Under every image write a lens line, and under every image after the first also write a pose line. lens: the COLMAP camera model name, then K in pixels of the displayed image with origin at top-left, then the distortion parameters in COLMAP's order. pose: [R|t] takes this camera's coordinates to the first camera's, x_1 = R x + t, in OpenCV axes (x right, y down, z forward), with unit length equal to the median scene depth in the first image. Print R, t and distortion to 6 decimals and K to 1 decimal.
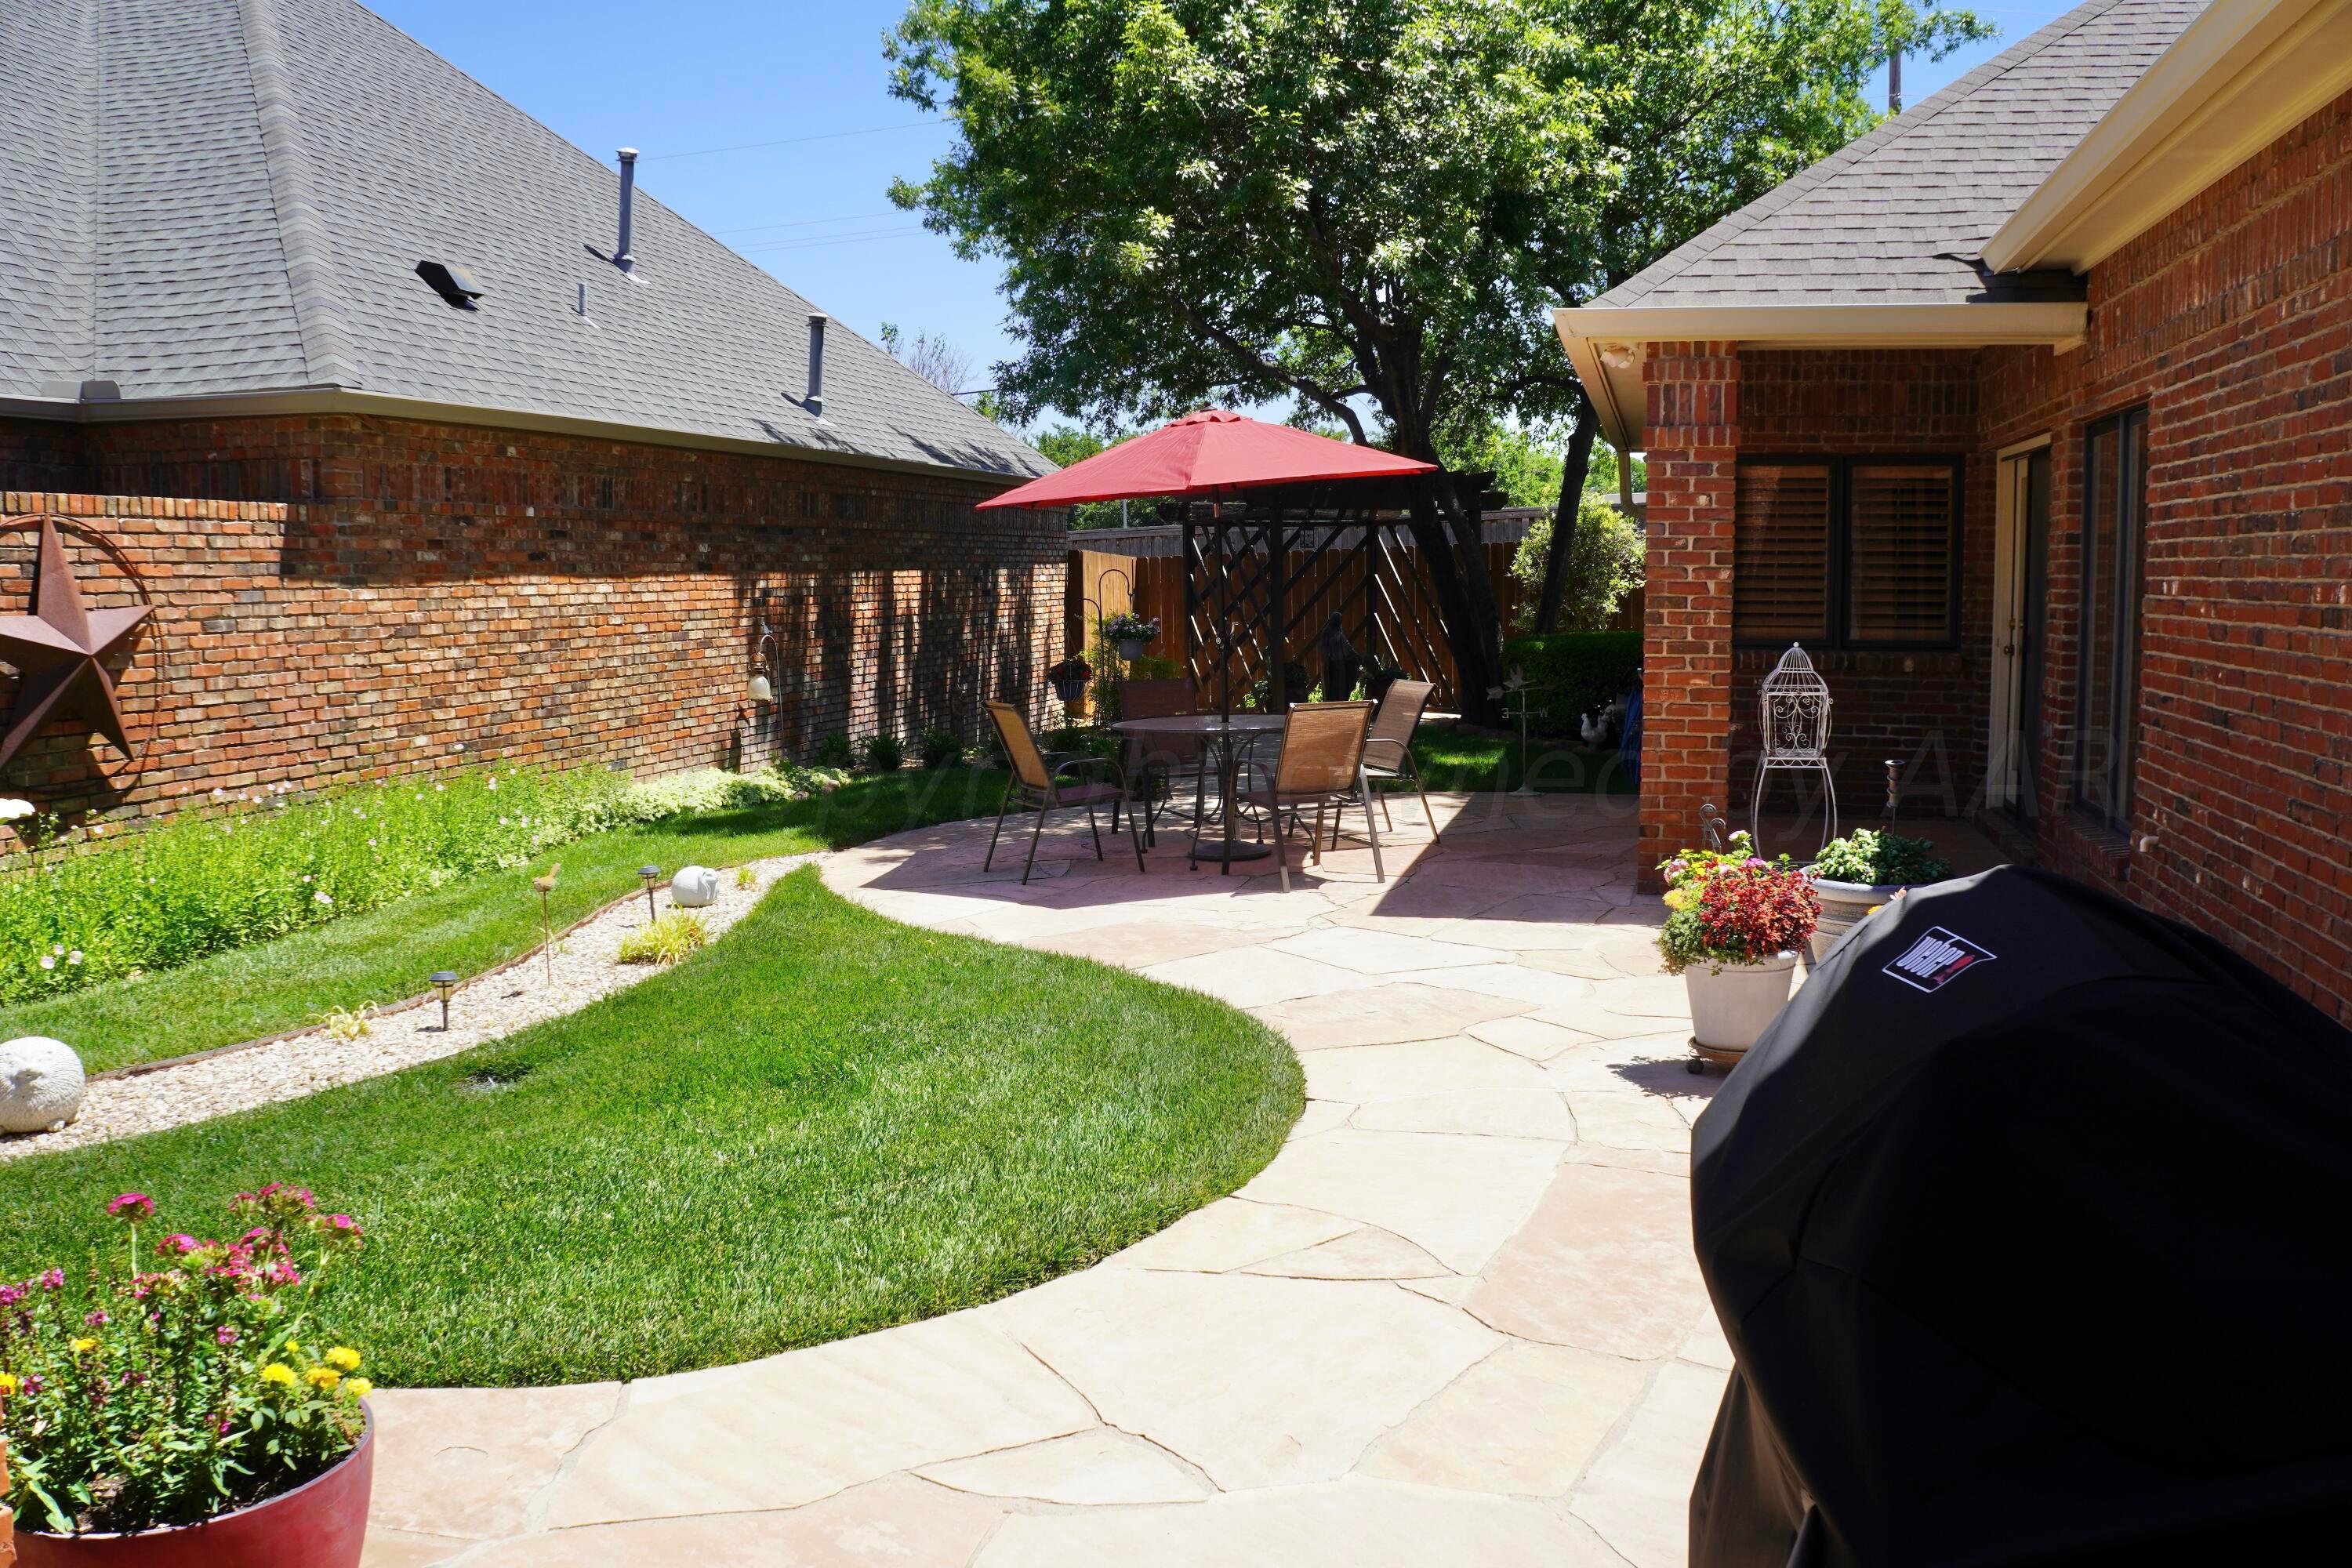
lens RADIAL K [[1857.3, 0, 1177.5], [0, 1857.3, 787.6], [0, 0, 1]] dist [-0.184355, 0.128409]
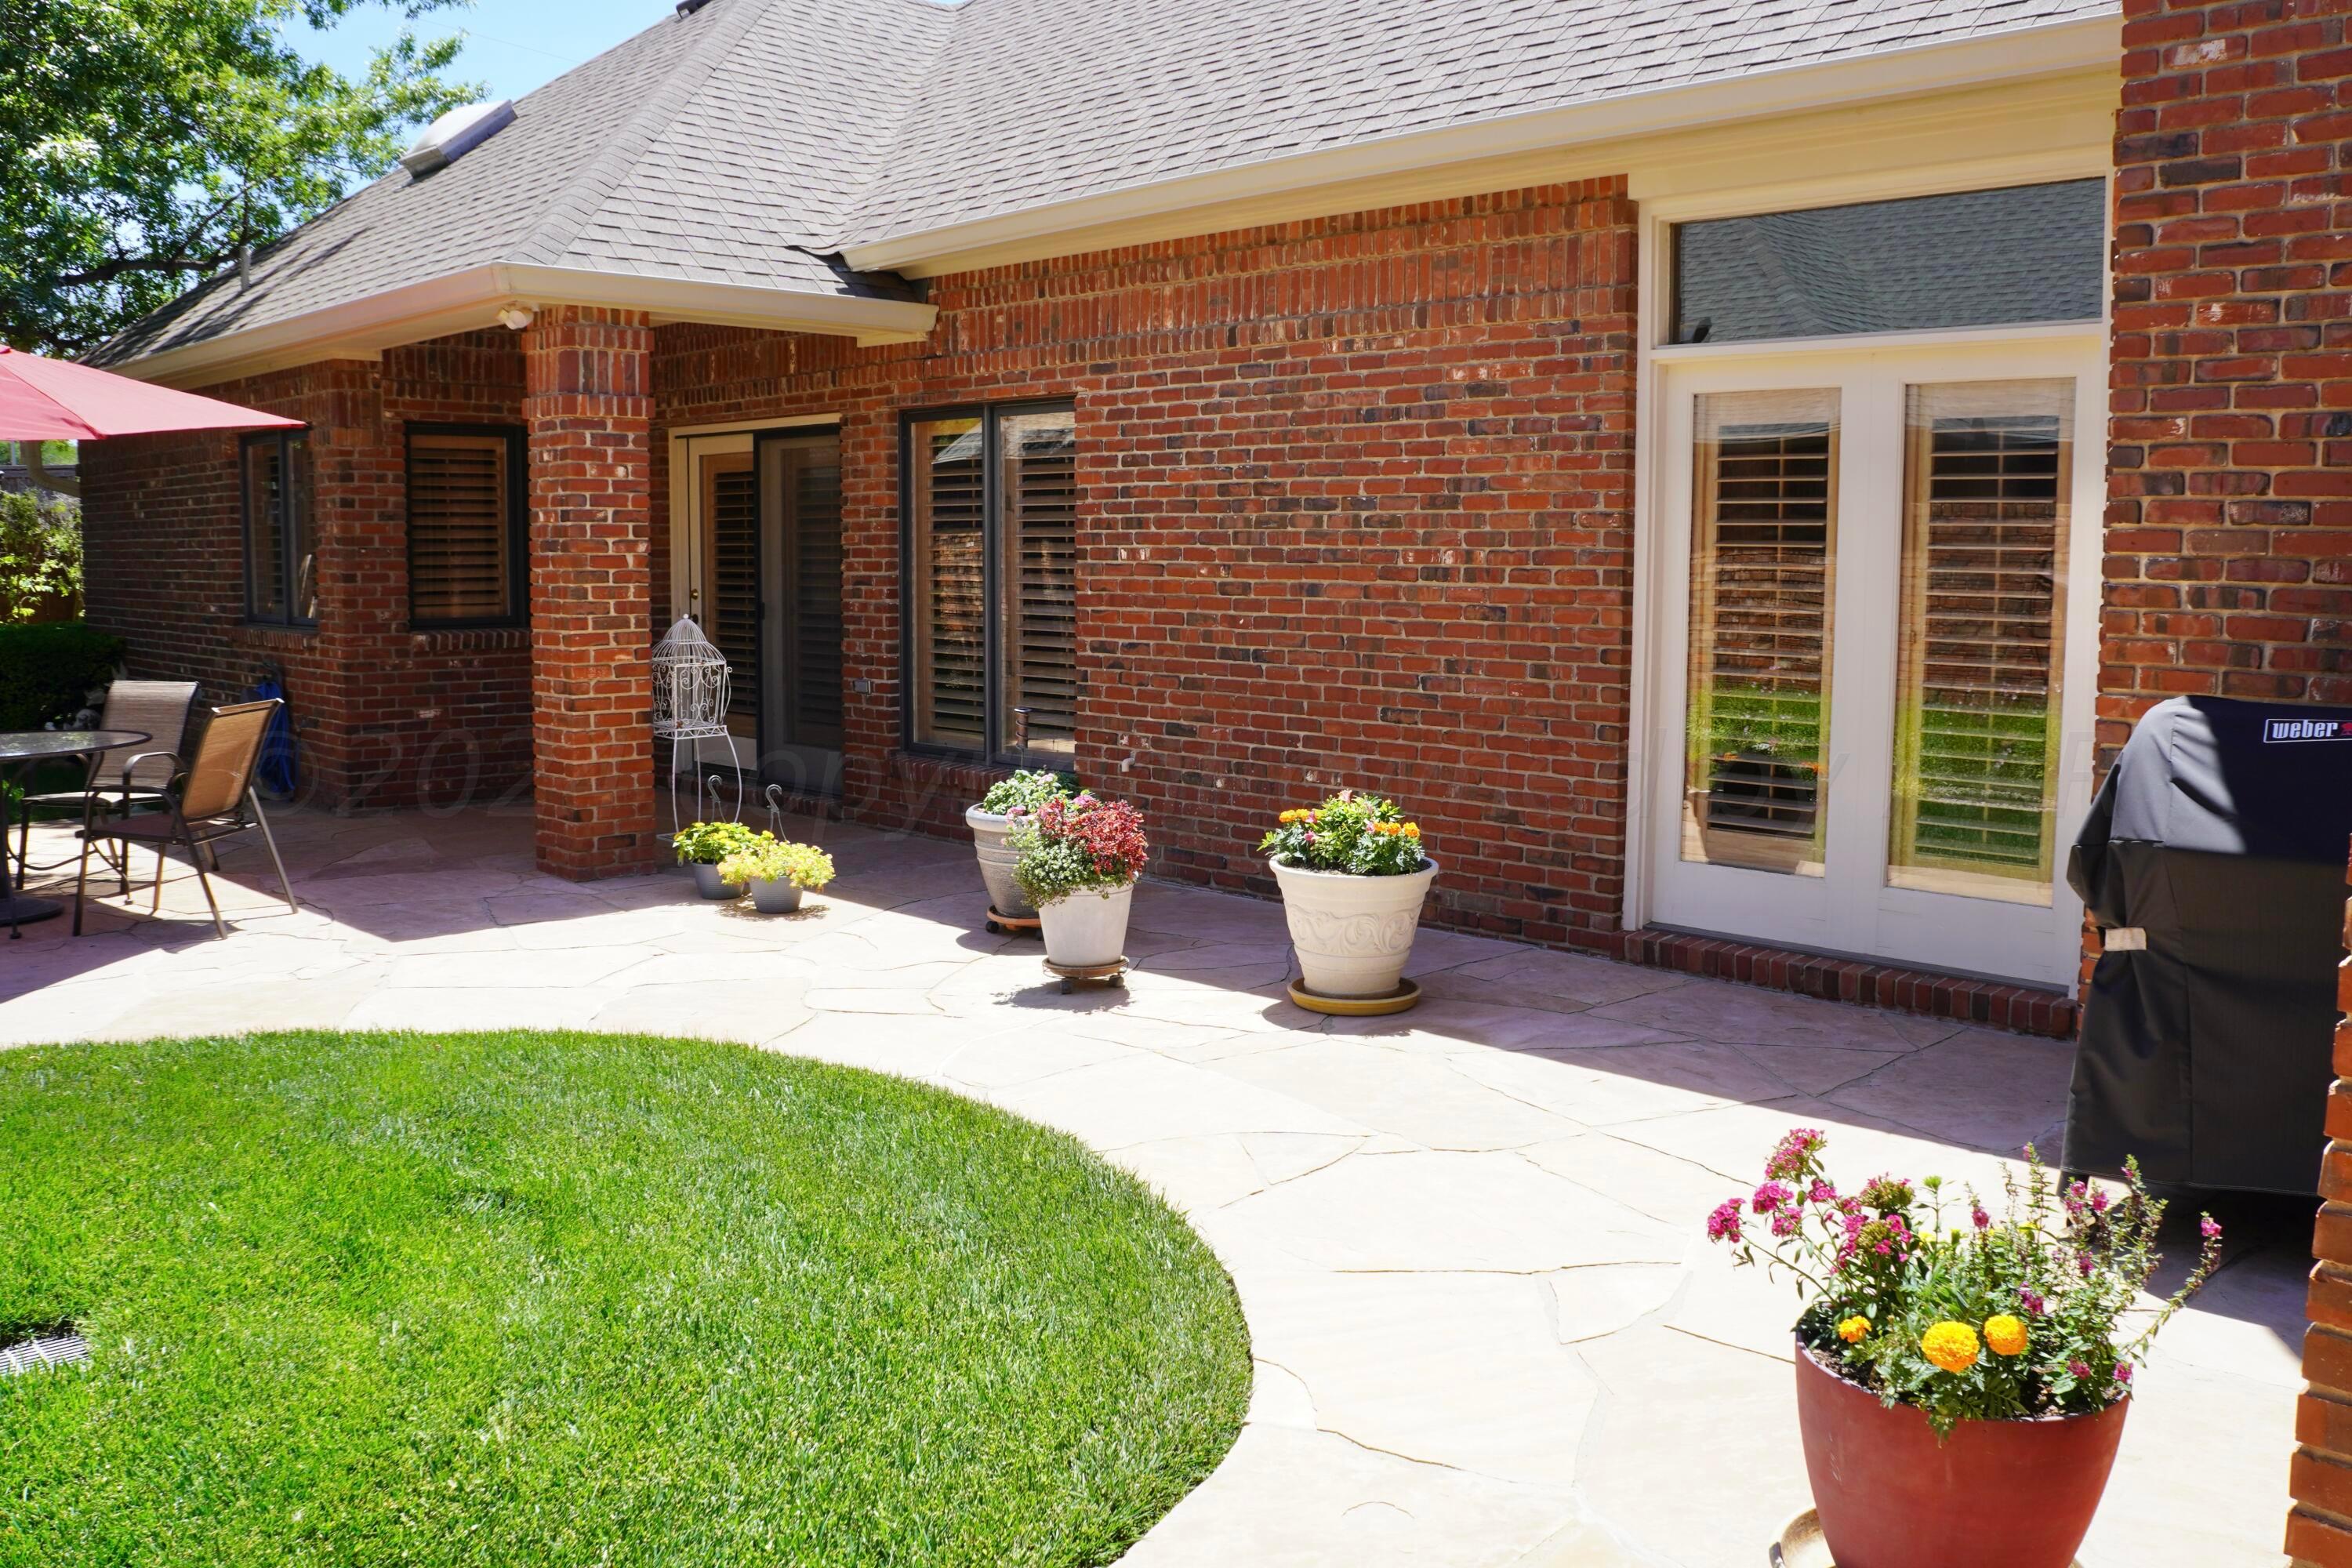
lens RADIAL K [[1978.6, 0, 1176.2], [0, 1978.6, 778.1], [0, 0, 1]] dist [-0.130576, -0.003403]
pose [[0.516483, -0.090029, 0.851552, -0.465931], [0.092794, 0.994486, 0.048859, -0.017500], [-0.851255, 0.053783, 0.521989, 0.207502]]
